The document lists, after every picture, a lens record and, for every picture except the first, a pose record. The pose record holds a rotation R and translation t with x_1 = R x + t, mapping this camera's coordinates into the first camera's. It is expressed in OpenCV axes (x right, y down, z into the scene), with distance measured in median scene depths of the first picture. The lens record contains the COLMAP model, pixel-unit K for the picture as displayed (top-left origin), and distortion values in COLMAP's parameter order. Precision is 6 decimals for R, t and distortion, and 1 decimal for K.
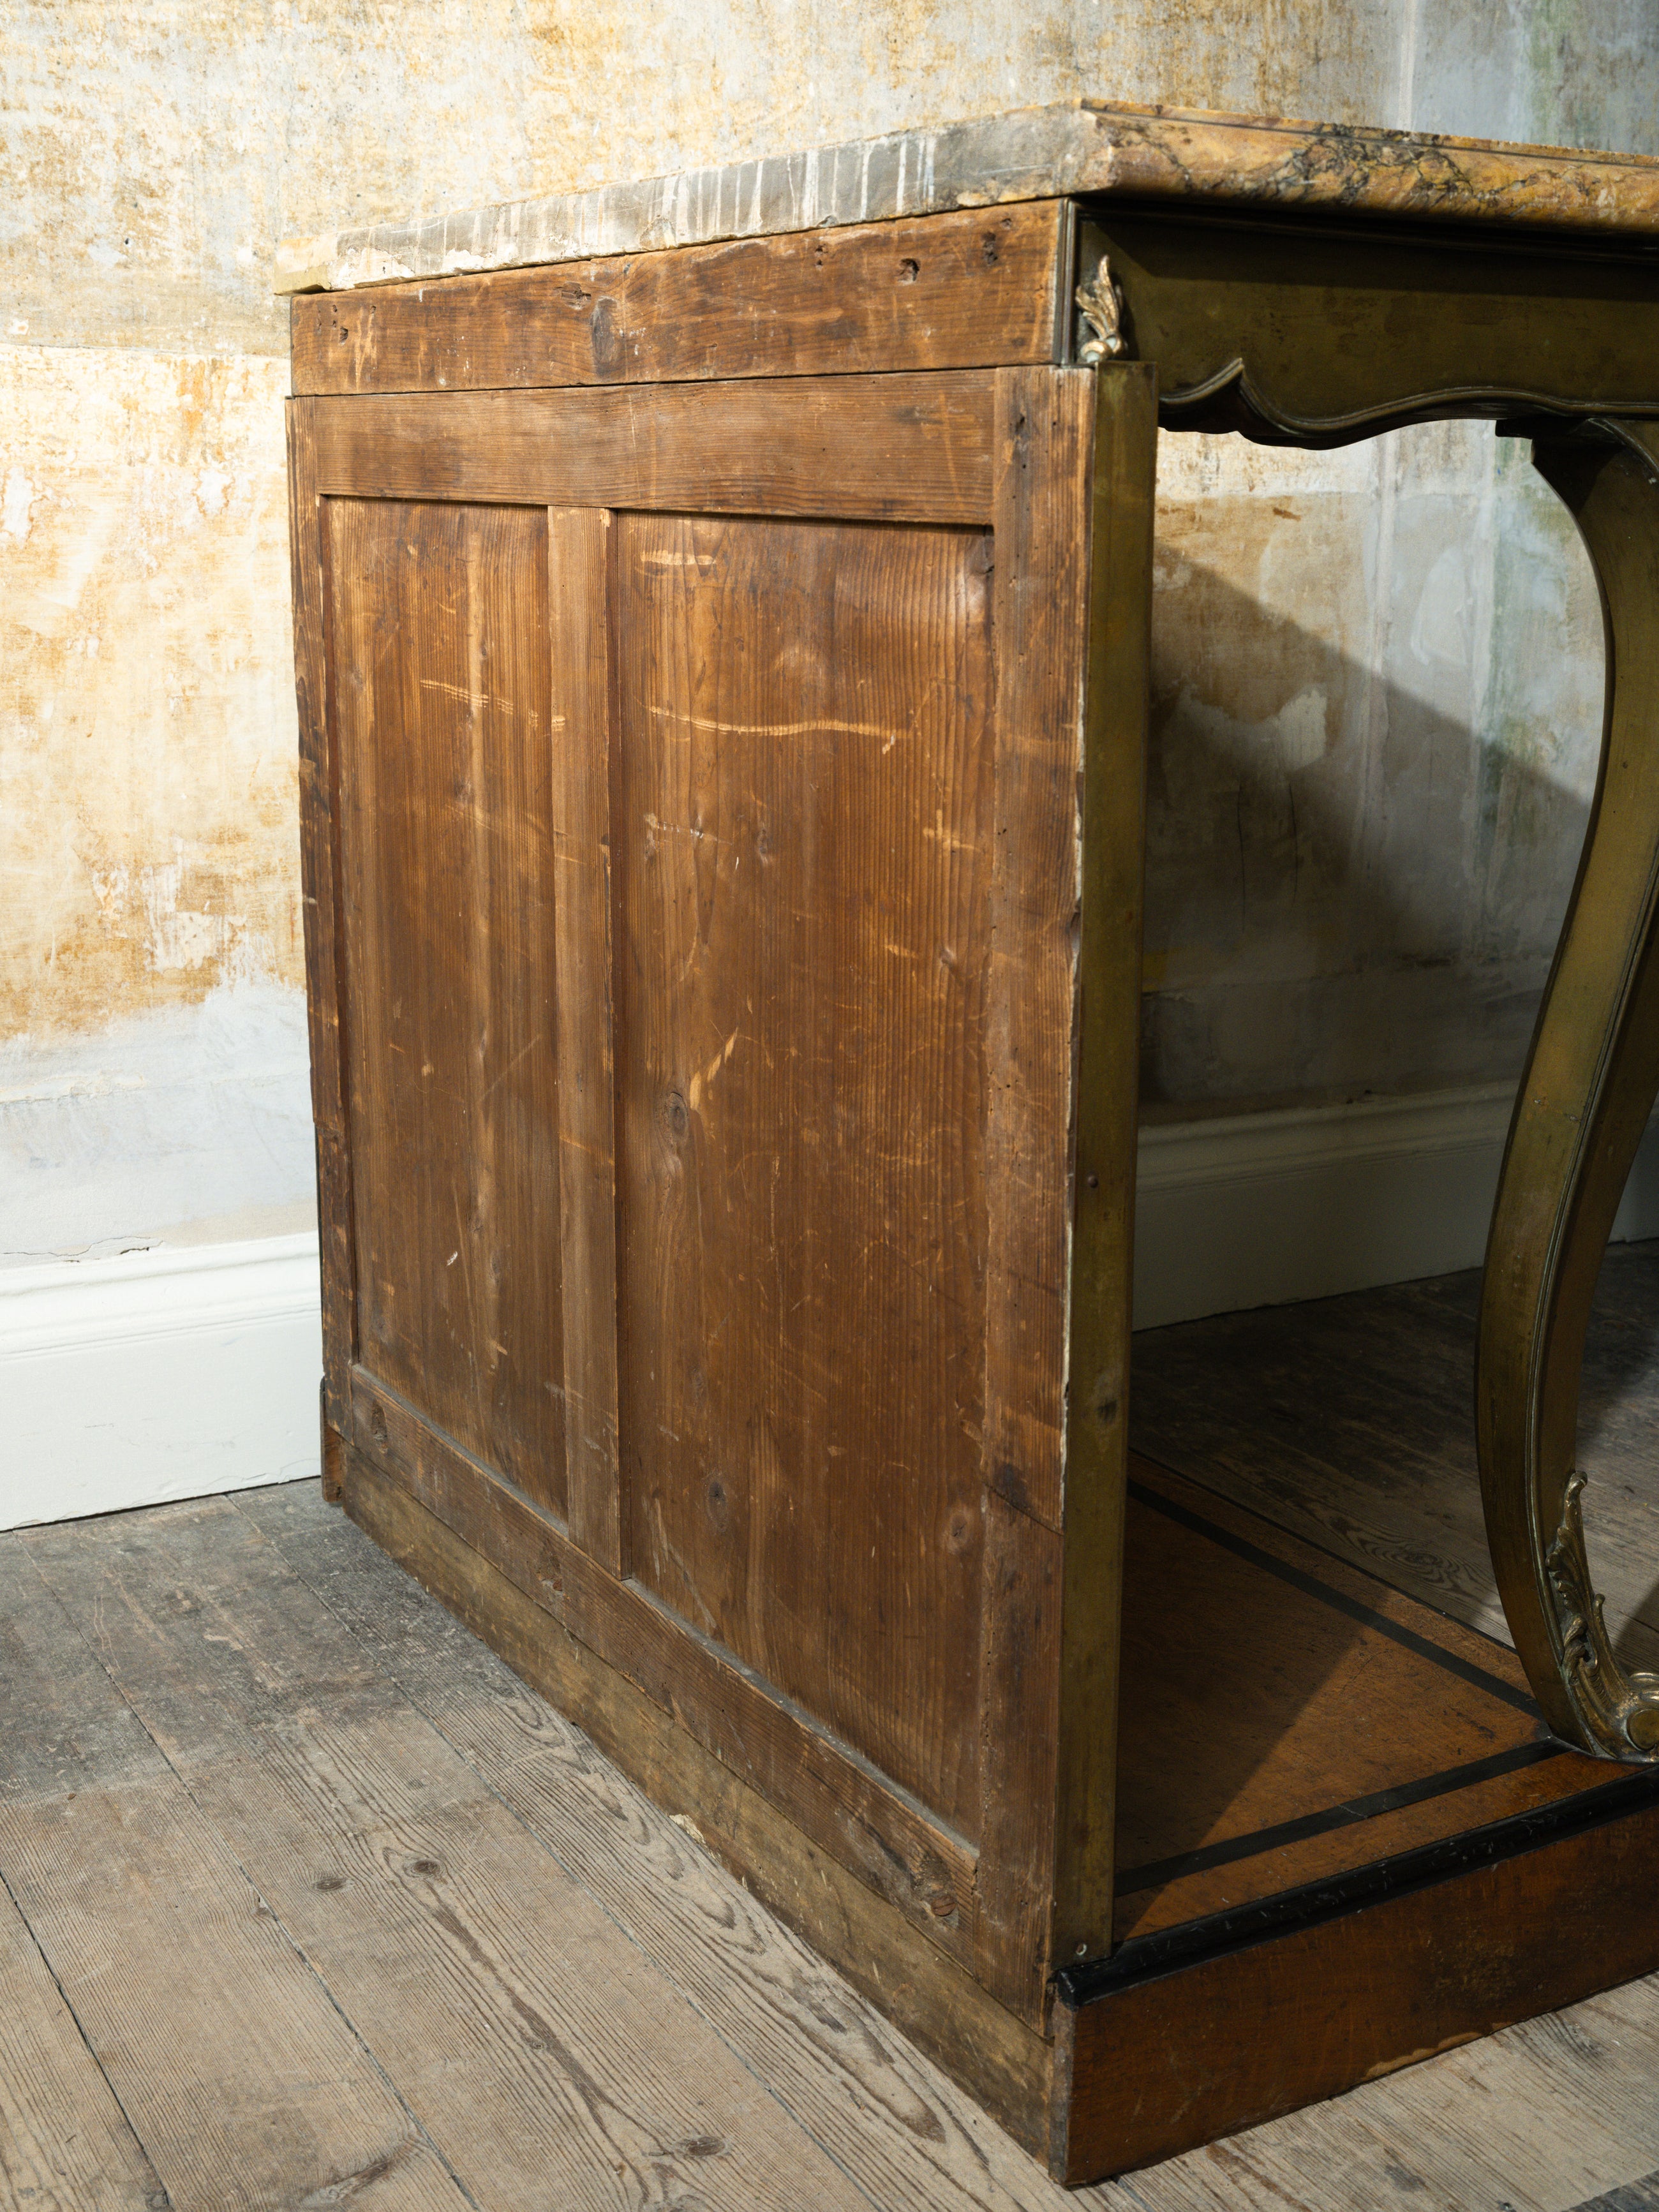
lens RADIAL K [[2607.1, 0, 769.6], [0, 2607.1, 1002.9], [0, 0, 1]] dist [0.005330, 0.000000]
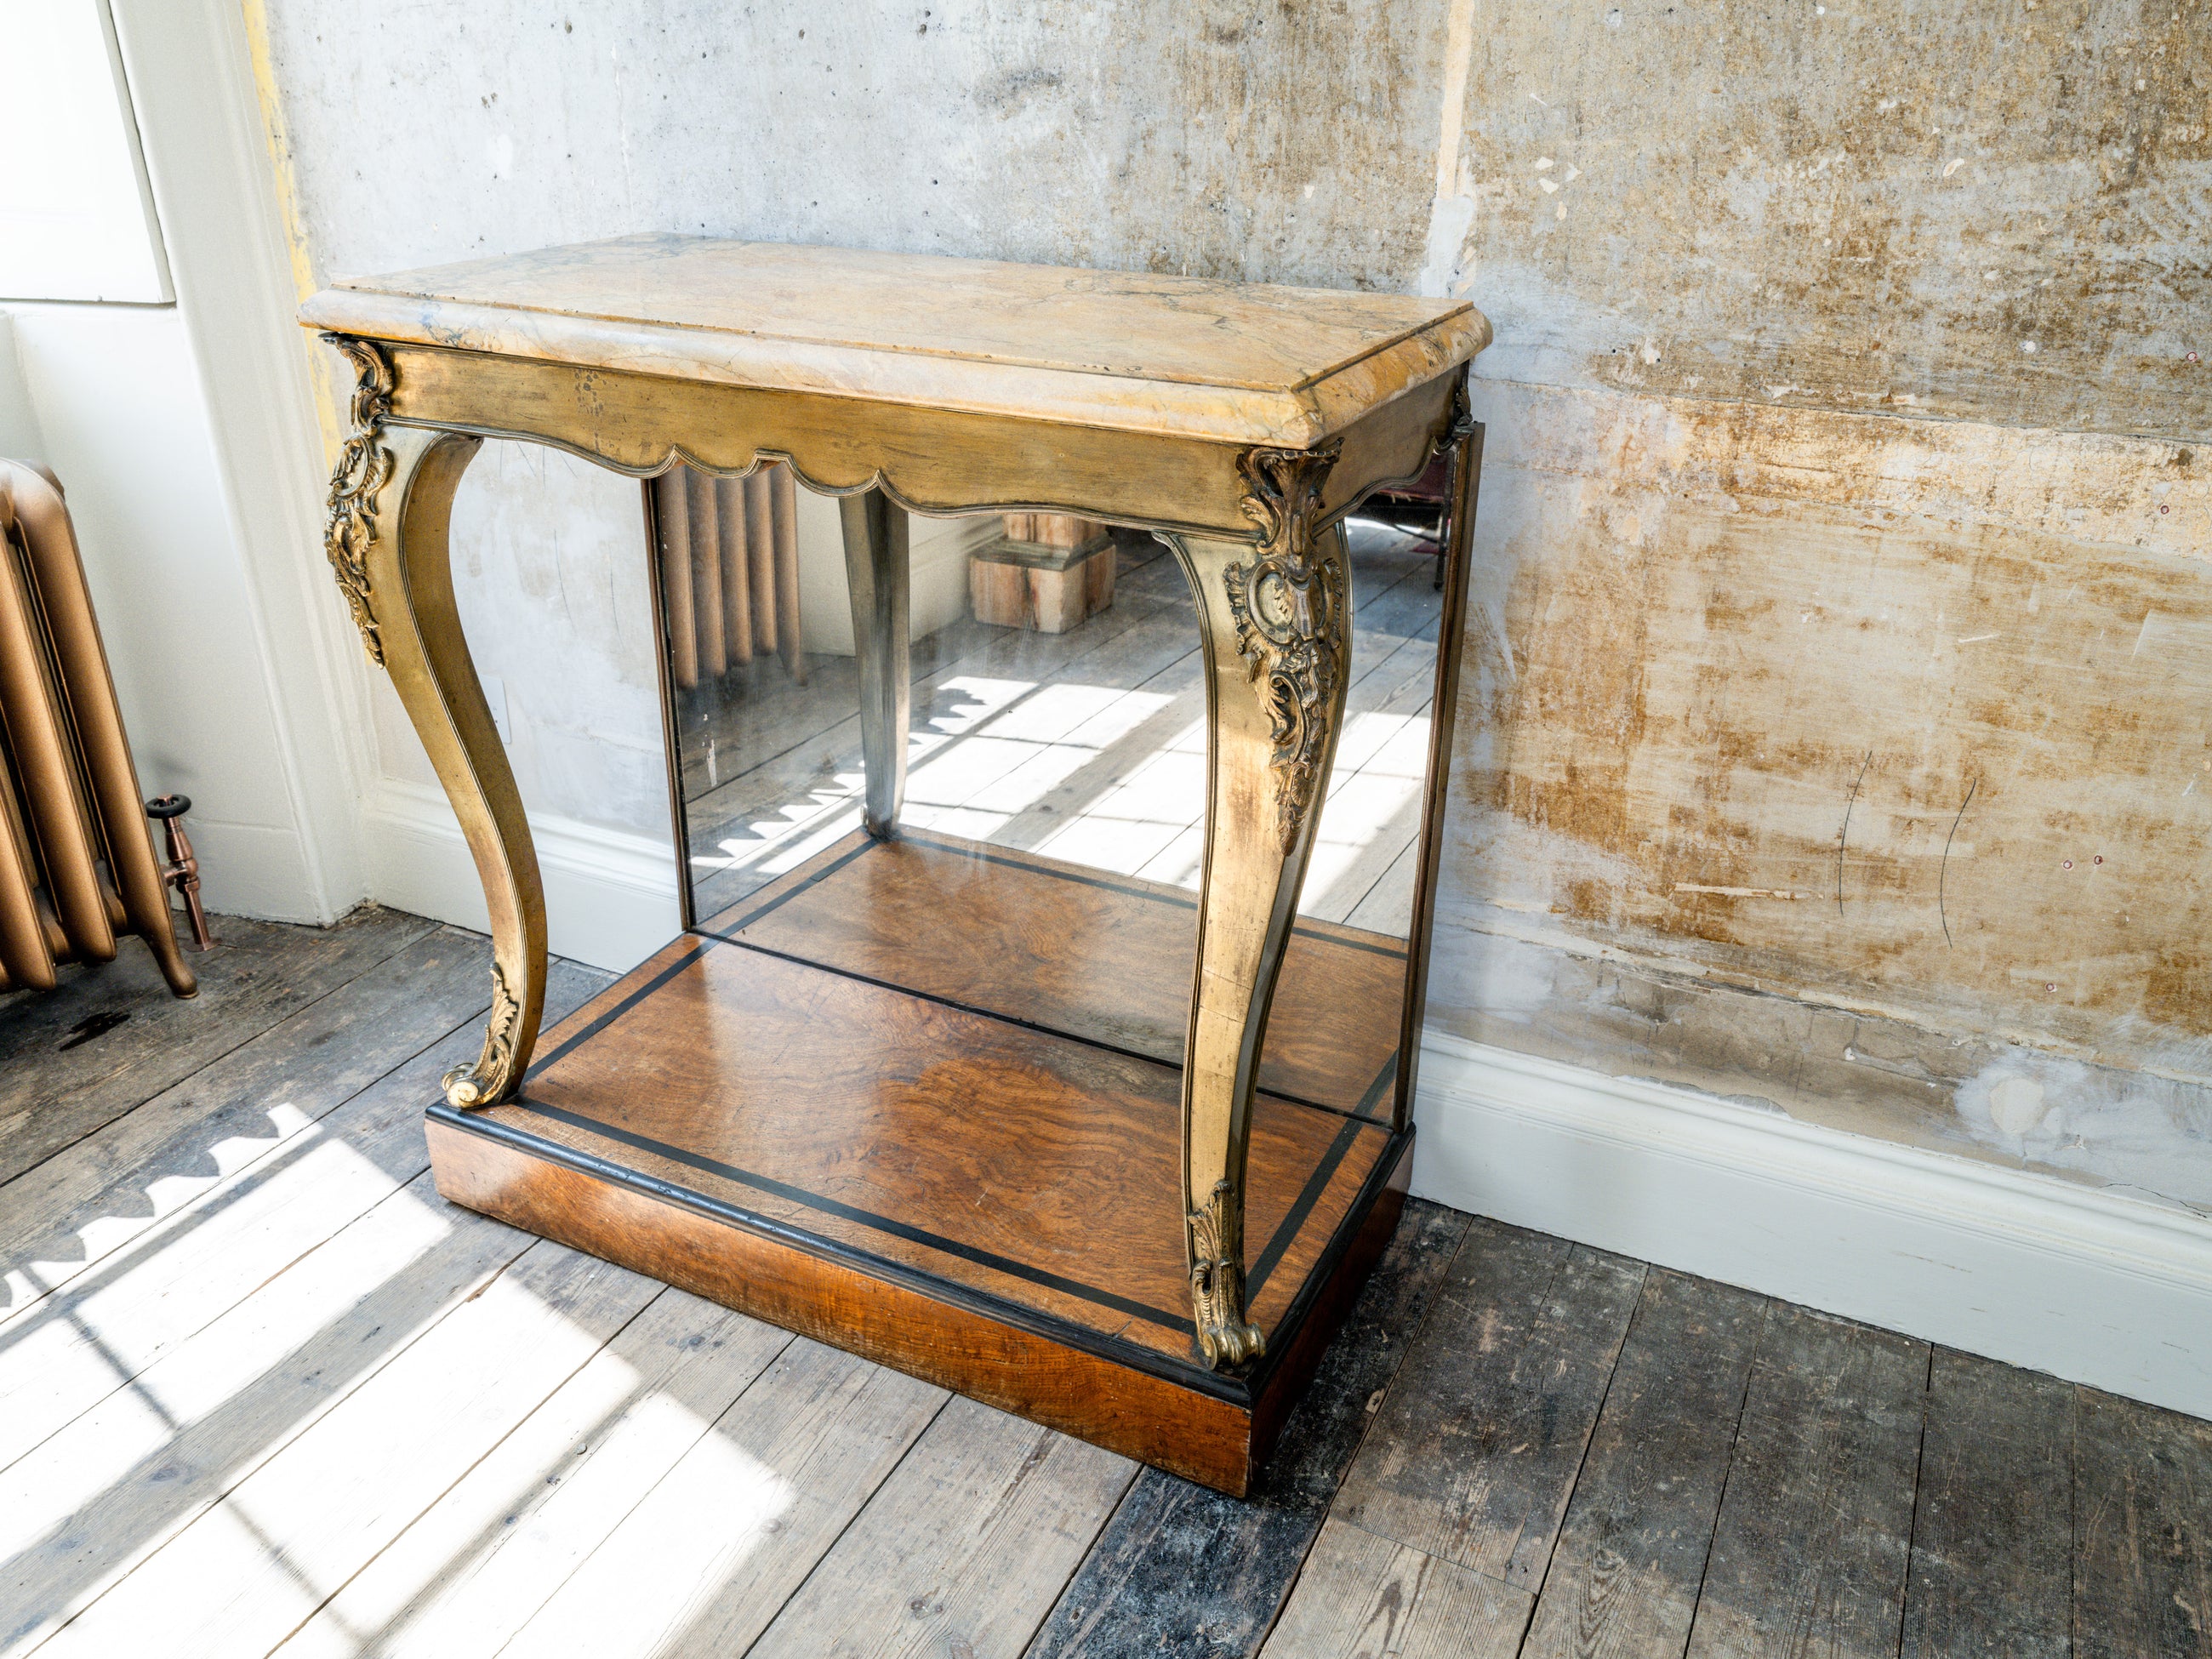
lens RADIAL K [[1776.8, 0, 1105.2], [0, 1776.8, 828.8], [0, 0, 1]] dist [-0.024801, 0.038224]
pose [[0.560435, 0.337355, -0.756375, 0.003023], [-0.147350, 0.939323, 0.309774, -0.250525], [0.814985, -0.062157, 0.576139, 0.150017]]
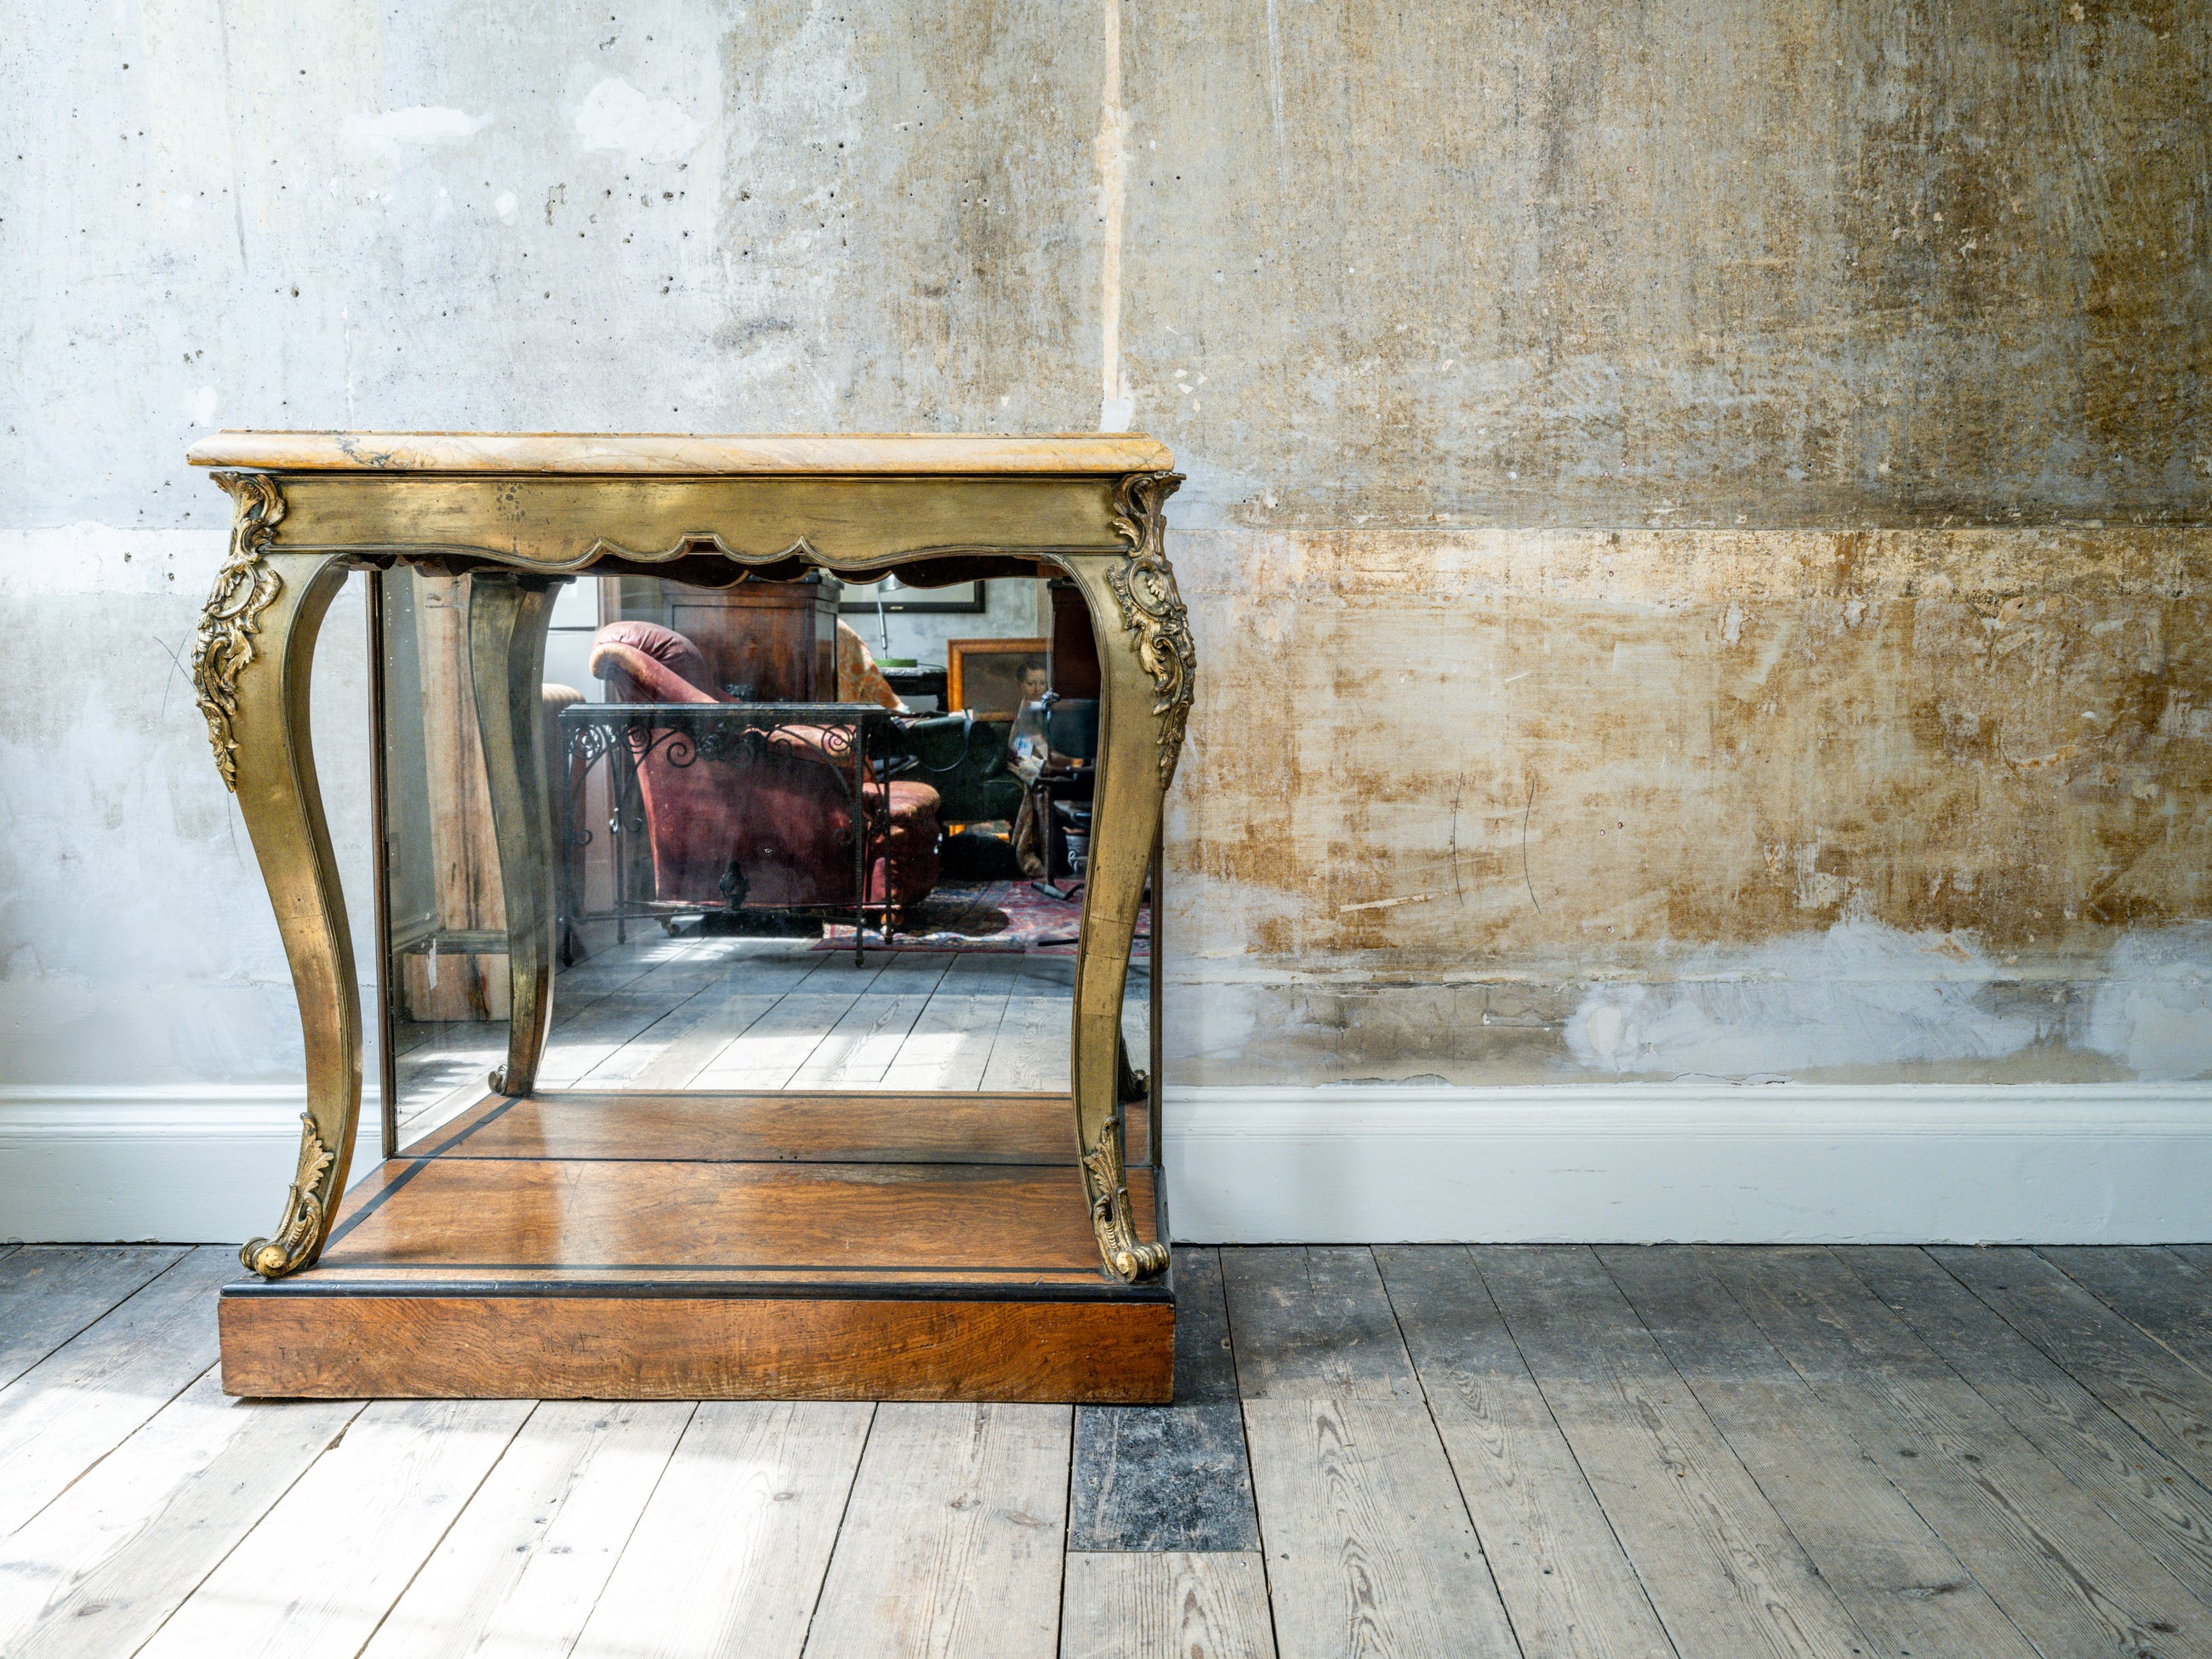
lens RADIAL K [[1994.9, 0, 1107.4], [0, 1994.9, 825.8], [0, 0, 1]] dist [-0.005212, 0.050424]
pose [[0.865970, 0.035311, -0.498848, 0.007073], [-0.074584, 0.995467, -0.059008, 0.043005], [0.494503, 0.088305, 0.864678, -0.289302]]
